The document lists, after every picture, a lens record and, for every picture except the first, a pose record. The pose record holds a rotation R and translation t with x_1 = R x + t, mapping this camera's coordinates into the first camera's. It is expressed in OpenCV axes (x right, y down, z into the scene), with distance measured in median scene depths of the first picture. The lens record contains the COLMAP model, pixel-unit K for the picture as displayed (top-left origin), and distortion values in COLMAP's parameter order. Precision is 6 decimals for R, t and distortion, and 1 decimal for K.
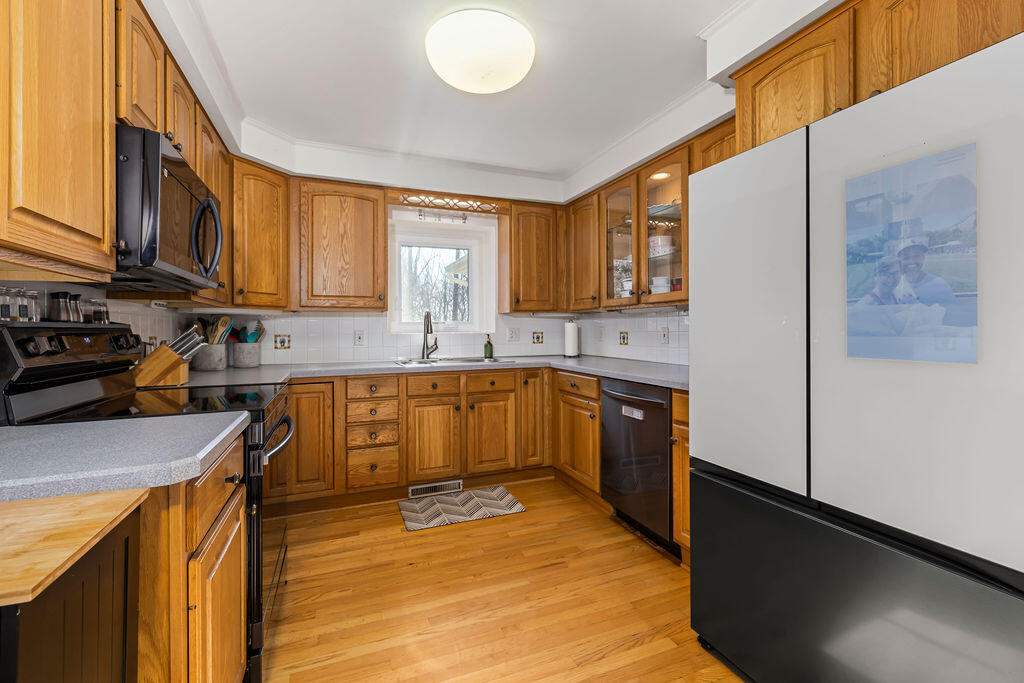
lens RADIAL K [[431.2, 0, 516.0], [0, 431.2, 328.7], [0, 0, 1]] dist [-0.001685, 0.001480]
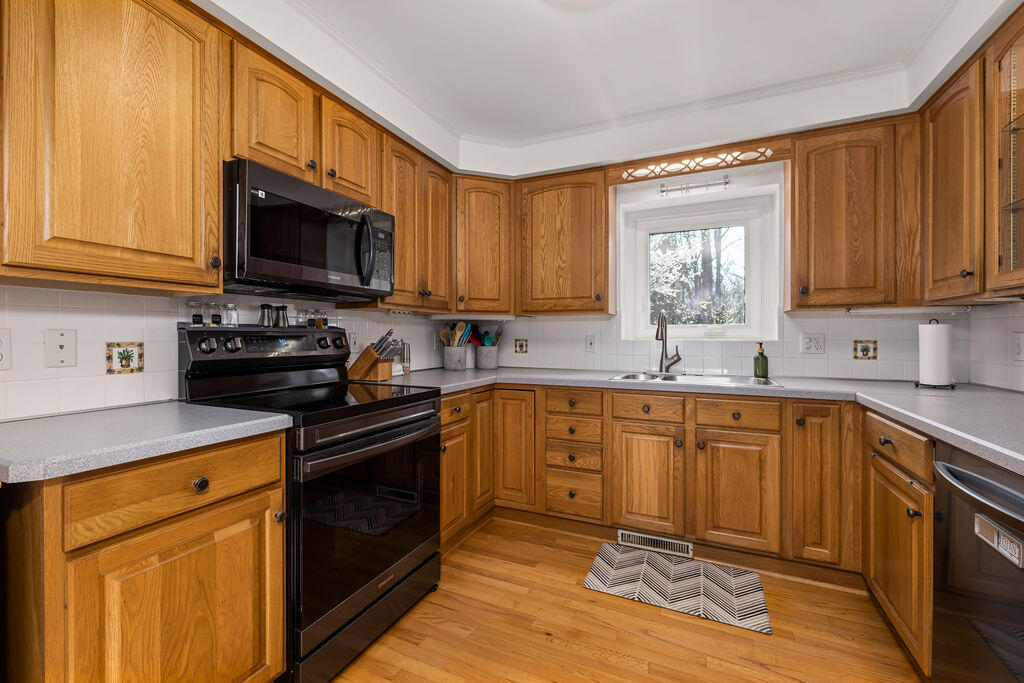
lens RADIAL K [[431.2, 0, 510.1], [0, 431.2, 336.5], [0, 0, 1]] dist [-0.001685, 0.001480]
pose [[0.684819, 0.008783, -0.728660, 0.202713], [-0.004584, 0.999959, 0.007745, -0.000393], [0.728699, -0.001964, 0.684832, 0.304471]]
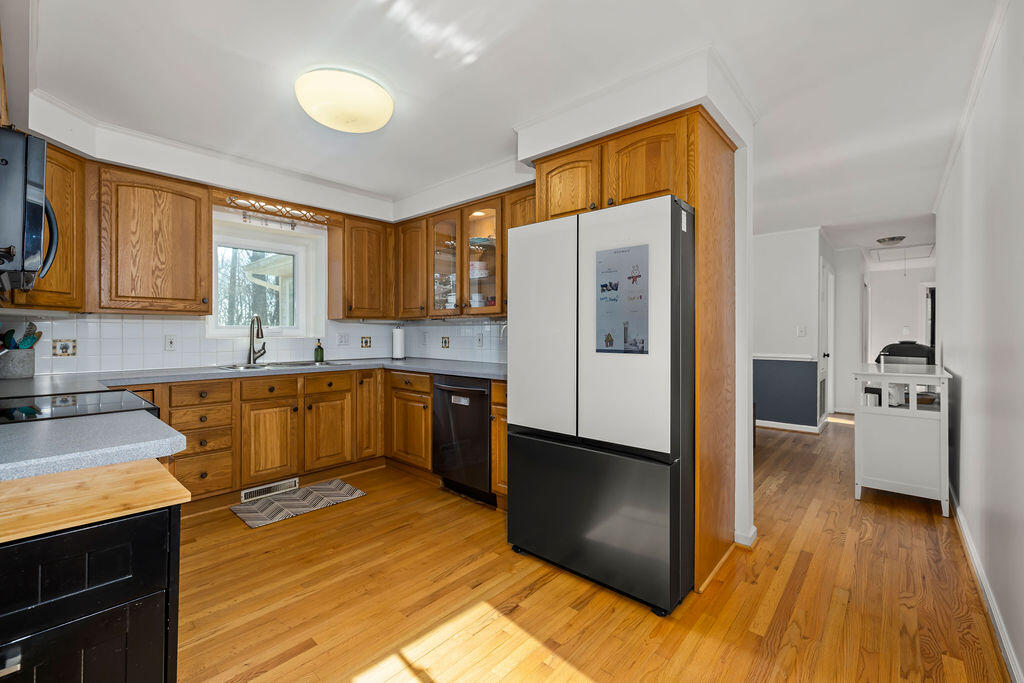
lens RADIAL K [[431.2, 0, 509.6], [0, 431.2, 335.2], [0, 0, 1]] dist [-0.001685, 0.001480]
pose [[0.901060, 0.004326, 0.433673, -0.125263], [-0.006424, 0.999974, 0.003371, -0.003312], [-0.433647, -0.005824, 0.901064, -0.173796]]
